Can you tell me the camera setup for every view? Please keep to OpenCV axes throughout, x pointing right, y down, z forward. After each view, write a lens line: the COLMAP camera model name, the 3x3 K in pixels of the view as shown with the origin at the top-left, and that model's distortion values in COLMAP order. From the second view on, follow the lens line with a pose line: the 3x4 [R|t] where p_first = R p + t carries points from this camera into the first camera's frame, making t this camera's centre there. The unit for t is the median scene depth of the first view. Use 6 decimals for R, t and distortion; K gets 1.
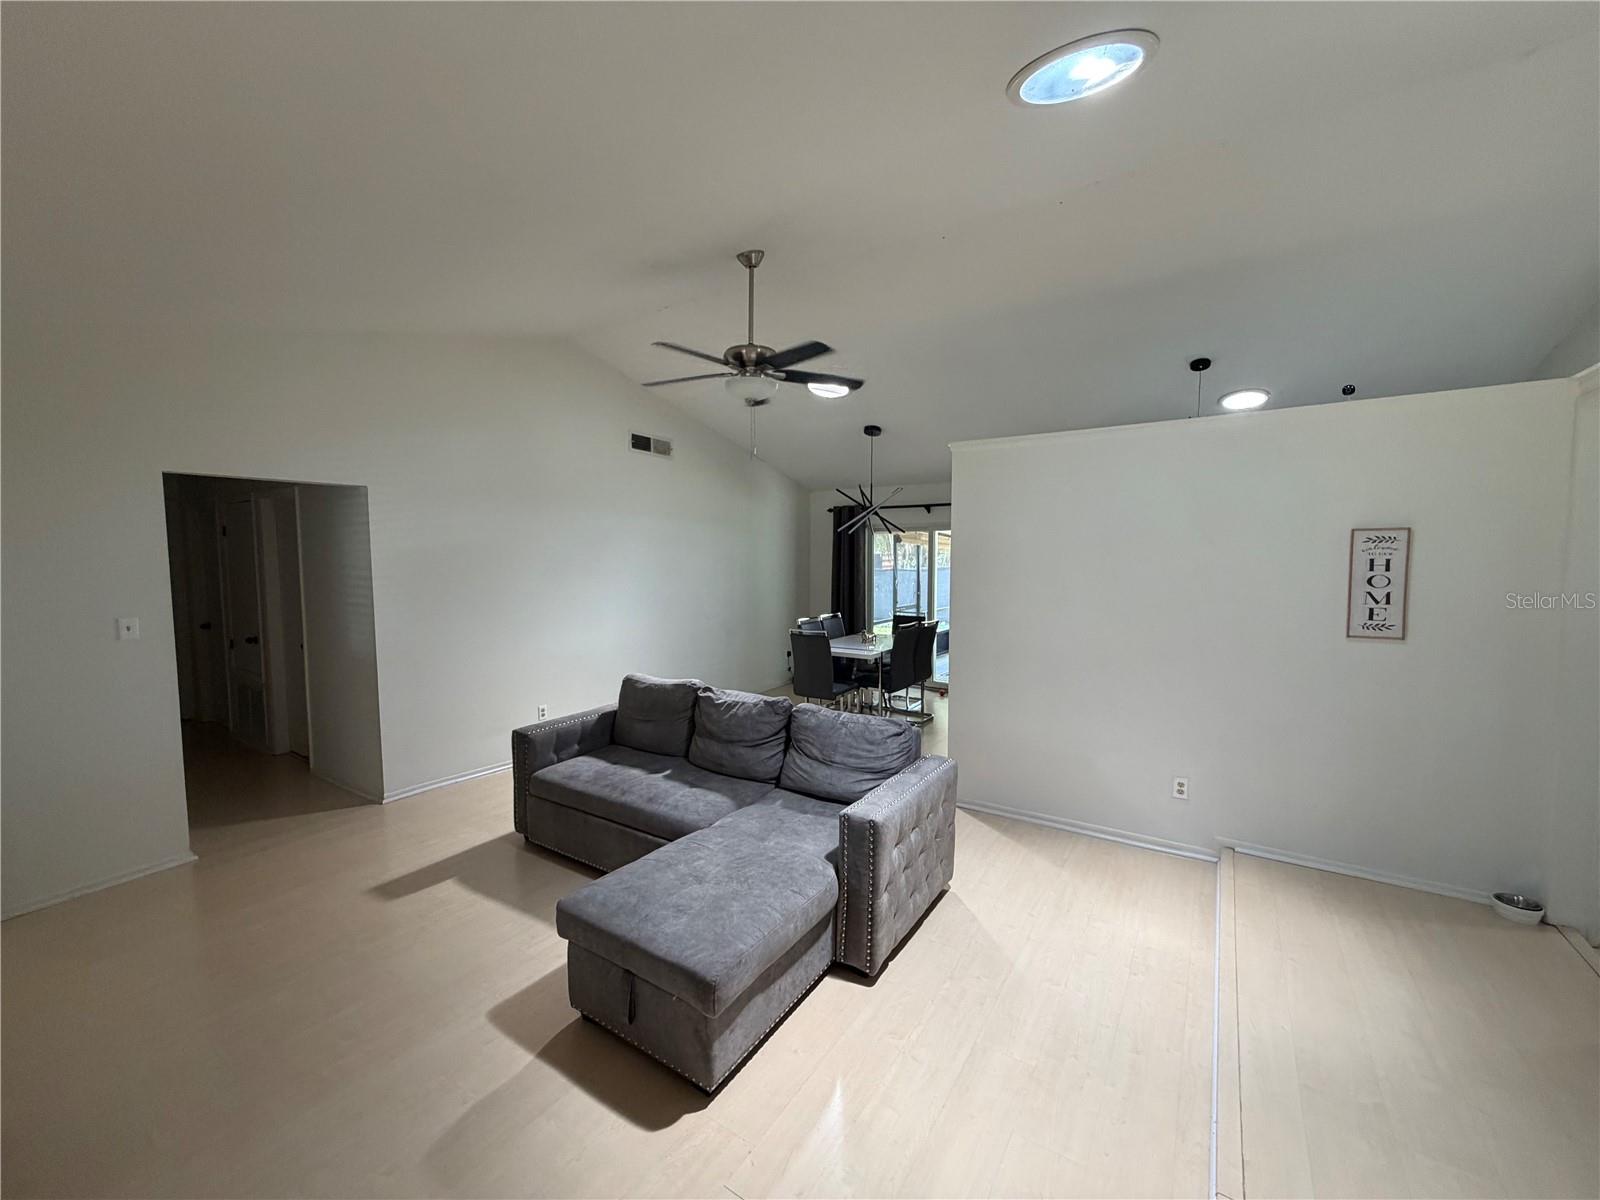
lens RADIAL K [[642.0, 0, 800.0], [0, 642.0, 593.3], [0, 0, 1]] dist [0.000573, 0.000055]
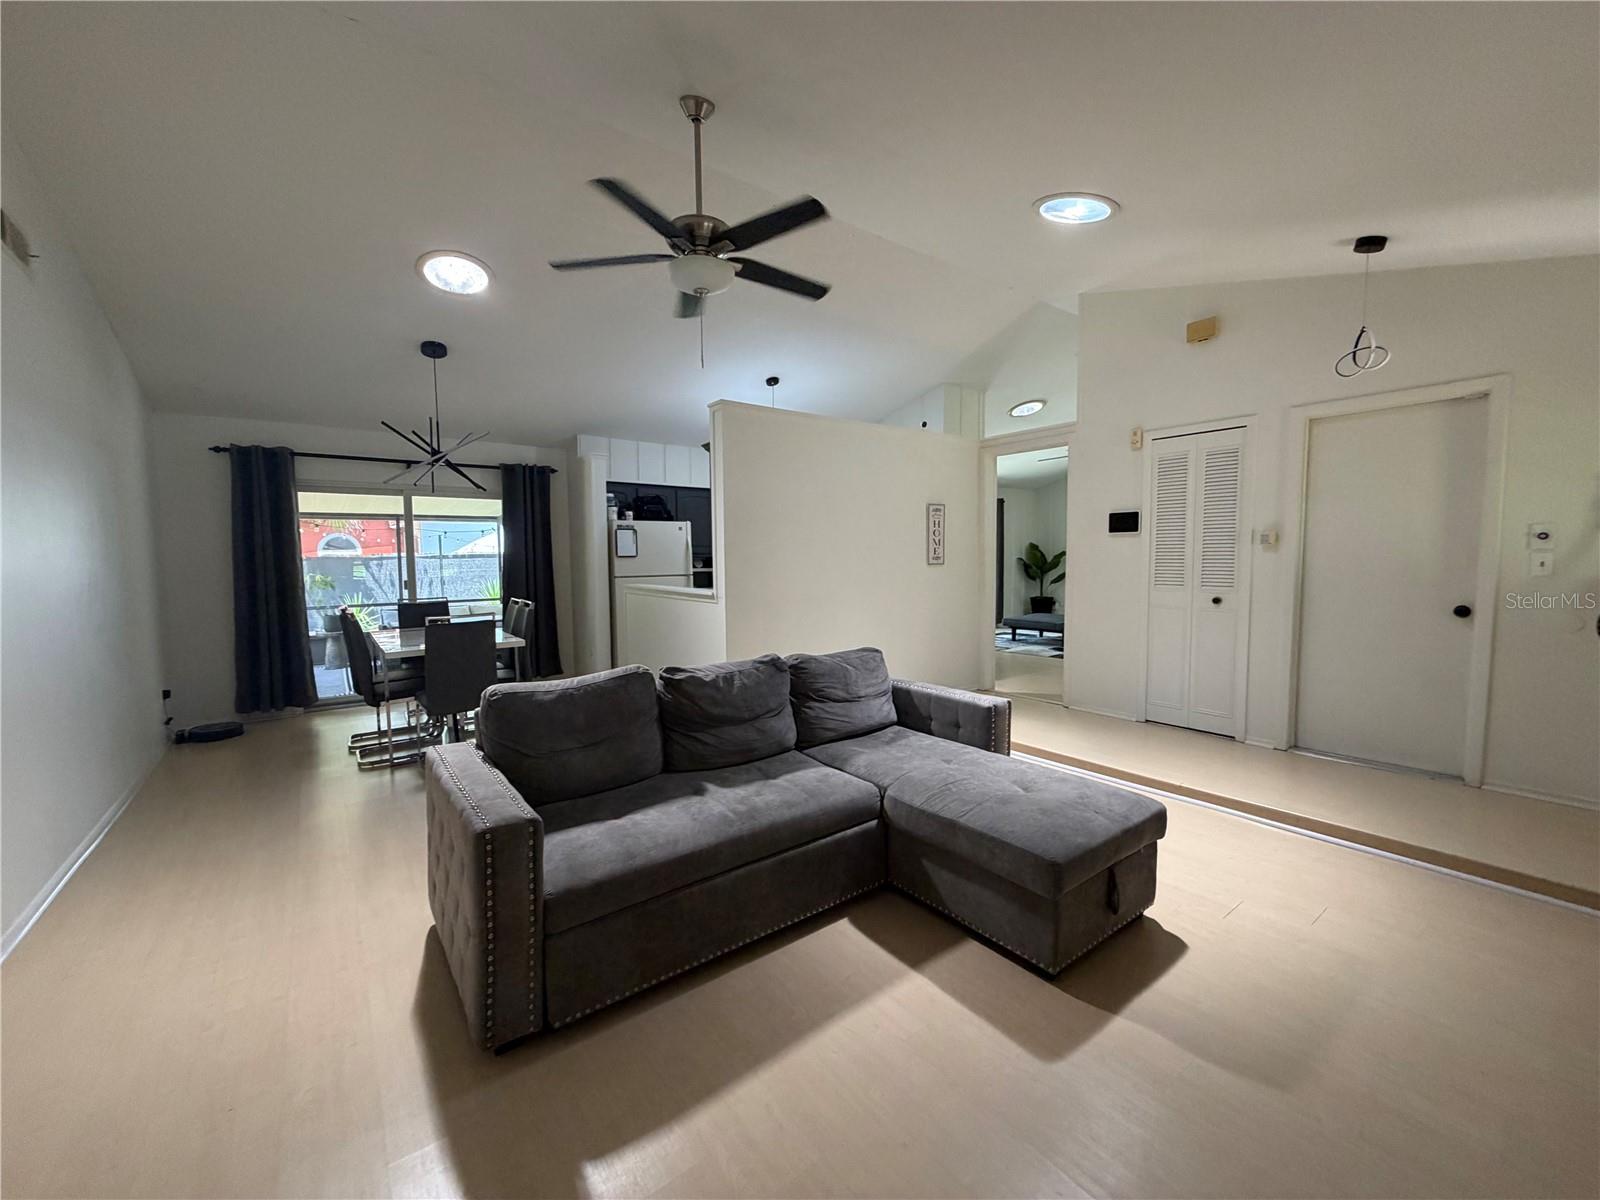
lens RADIAL K [[635.4, 0, 796.2], [0, 635.4, 601.1], [0, 0, 1]] dist [-0.000347, 0.000043]
pose [[0.329849, -0.070278, 0.941414, -0.921083], [0.066504, 0.996477, 0.051087, 0.053849], [-0.941688, 0.045757, 0.333360, 0.754718]]
